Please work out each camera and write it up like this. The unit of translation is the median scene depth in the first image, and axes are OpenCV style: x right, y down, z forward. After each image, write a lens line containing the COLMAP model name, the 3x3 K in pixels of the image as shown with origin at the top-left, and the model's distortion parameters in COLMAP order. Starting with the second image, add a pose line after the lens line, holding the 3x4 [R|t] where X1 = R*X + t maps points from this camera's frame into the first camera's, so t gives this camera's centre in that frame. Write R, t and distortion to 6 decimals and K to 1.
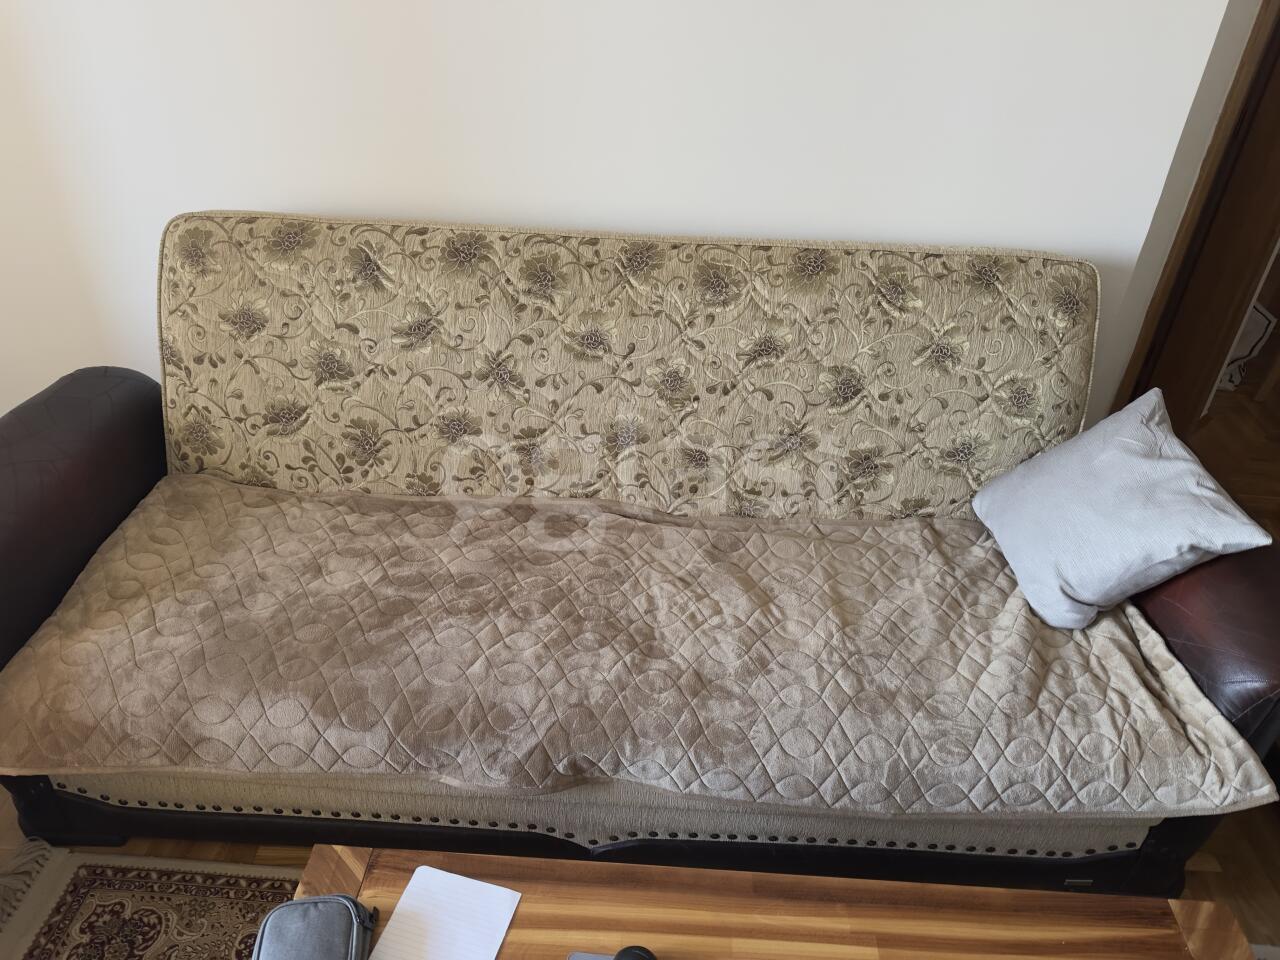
lens RADIAL K [[843.8, 0, 617.1], [0, 843.8, 489.8], [0, 0, 1]] dist [0.000193, -0.028288]
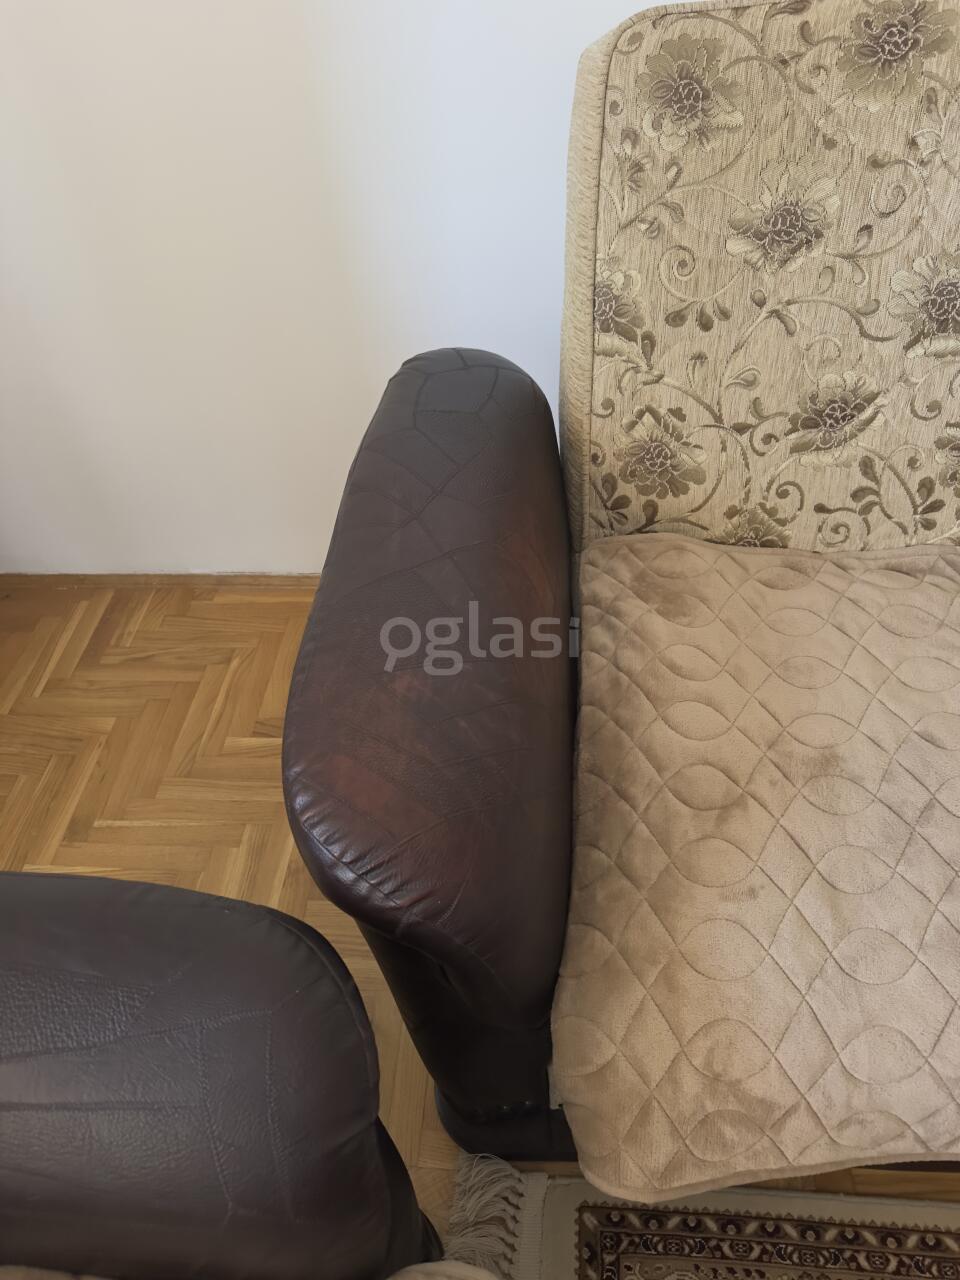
lens RADIAL K [[920.0, 0, 473.1], [0, 920.0, 643.7], [0, 0, 1]] dist [-0.044585, 0.008032]
pose [[0.991581, -0.059228, -0.115150, -0.565648], [0.081761, 0.975952, 0.202070, -0.081901], [0.100413, -0.209784, 0.972578, 0.396723]]
